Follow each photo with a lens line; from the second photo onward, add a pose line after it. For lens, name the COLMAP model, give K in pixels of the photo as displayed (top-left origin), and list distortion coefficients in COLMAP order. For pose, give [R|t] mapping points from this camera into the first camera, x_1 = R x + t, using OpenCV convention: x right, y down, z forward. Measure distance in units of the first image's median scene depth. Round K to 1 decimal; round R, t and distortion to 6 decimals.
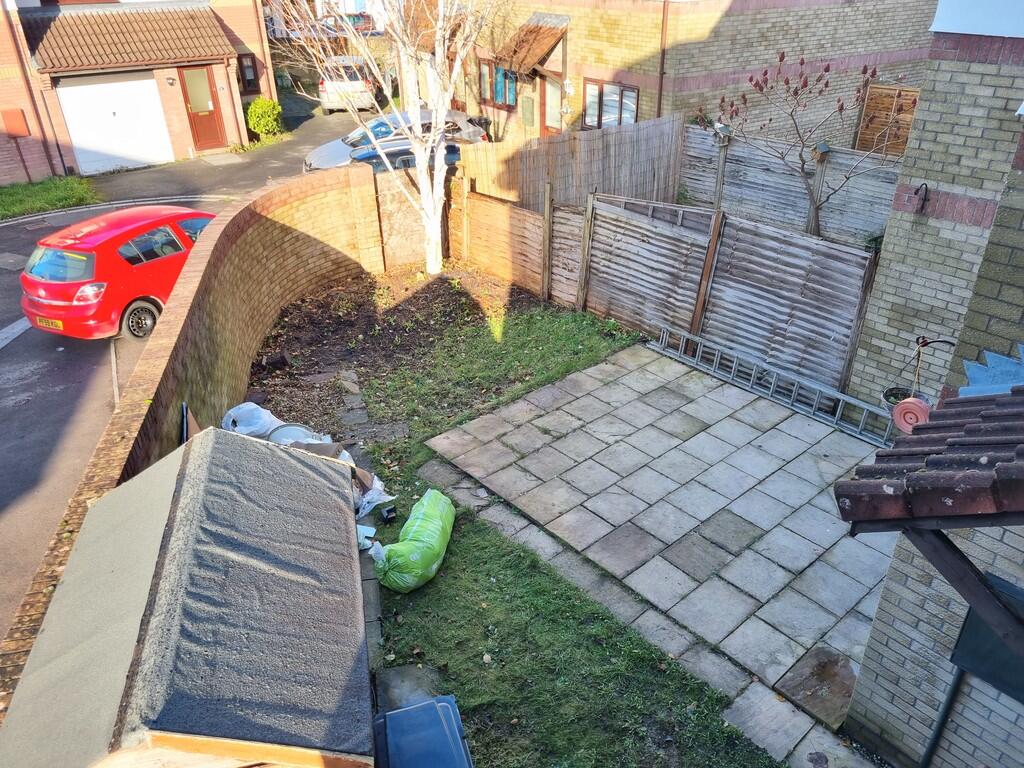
lens RADIAL K [[762.5, 0, 511.4], [0, 762.5, 398.3], [0, 0, 1]] dist [0.058949, -0.043947]
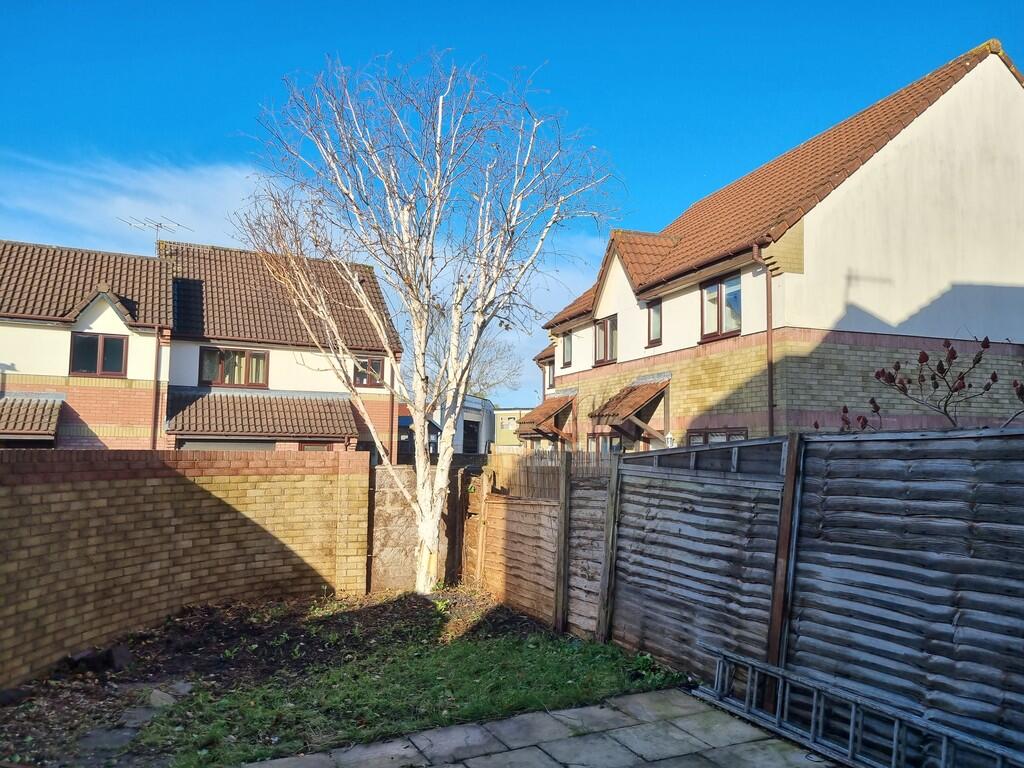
lens RADIAL K [[762.5, 0, 511.4], [0, 762.5, 398.3], [0, 0, 1]] dist [0.058949, -0.043947]
pose [[0.969345, 0.013552, -0.245331, 0.182086], [-0.149440, 0.825085, -0.544888, 0.073359], [0.195035, 0.564846, 0.801817, 0.421450]]
